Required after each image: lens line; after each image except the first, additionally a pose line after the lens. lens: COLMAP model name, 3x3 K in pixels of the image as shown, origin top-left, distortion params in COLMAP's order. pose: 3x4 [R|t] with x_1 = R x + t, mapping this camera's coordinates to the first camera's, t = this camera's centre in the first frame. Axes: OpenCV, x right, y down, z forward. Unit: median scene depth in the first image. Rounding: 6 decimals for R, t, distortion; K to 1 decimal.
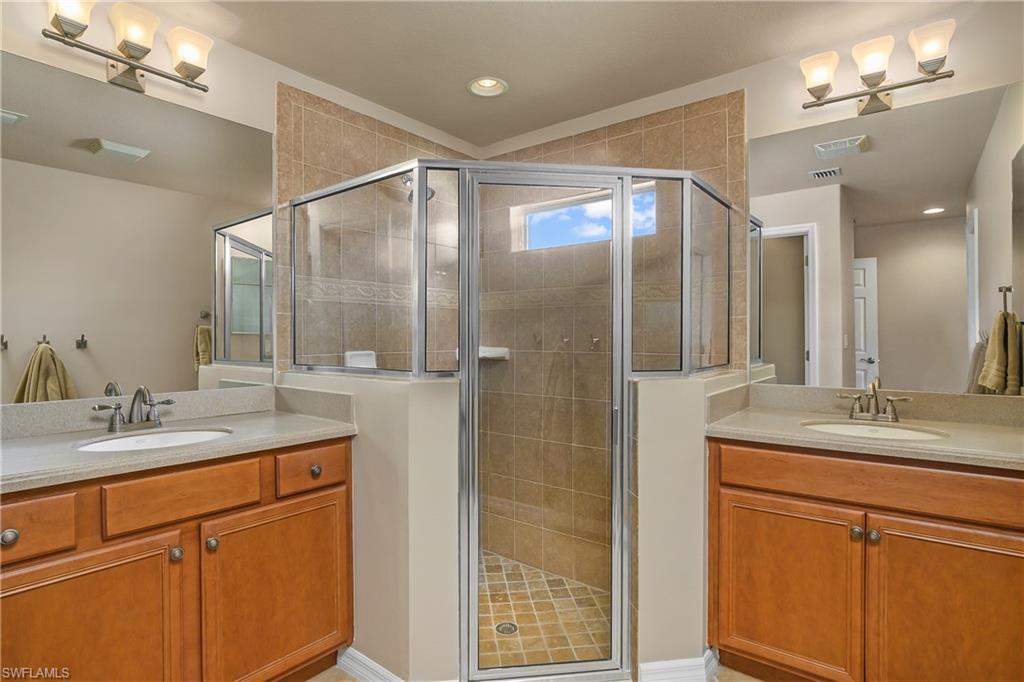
lens RADIAL K [[508.5, 0, 490.7], [0, 508.5, 337.6], [0, 0, 1]] dist [-0.021645, 0.005428]
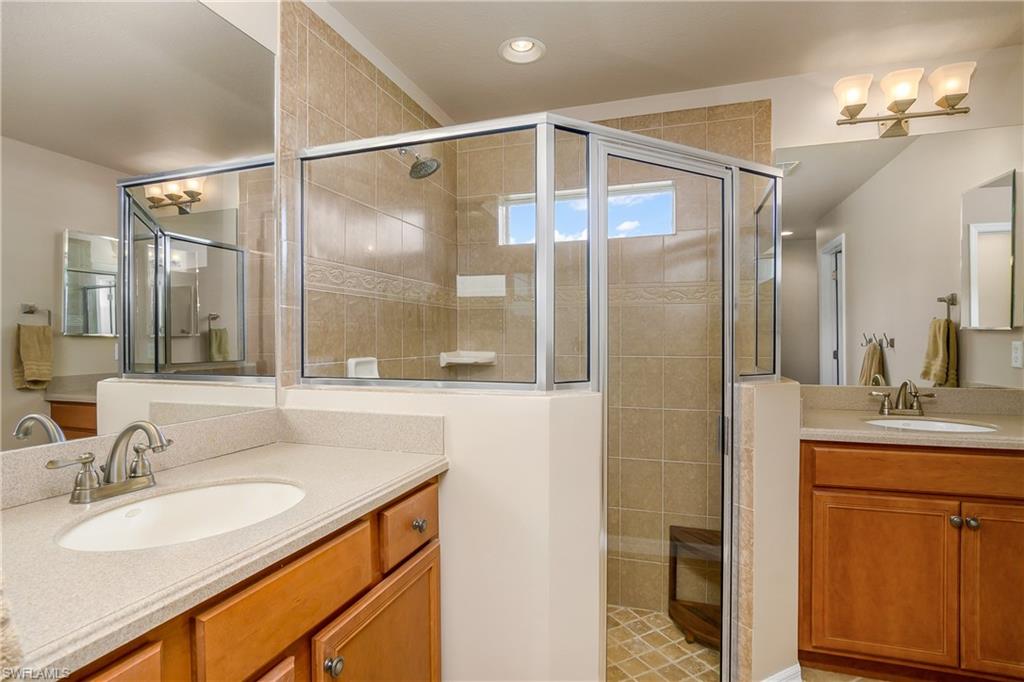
lens RADIAL K [[508.5, 0, 511.3], [0, 508.5, 341.8], [0, 0, 1]] dist [-0.021645, 0.005428]
pose [[0.940359, -0.001718, 0.340181, -0.415222], [0.000609, 0.999994, 0.003367, -0.000244], [-0.340184, -0.002959, 0.940354, 0.249340]]
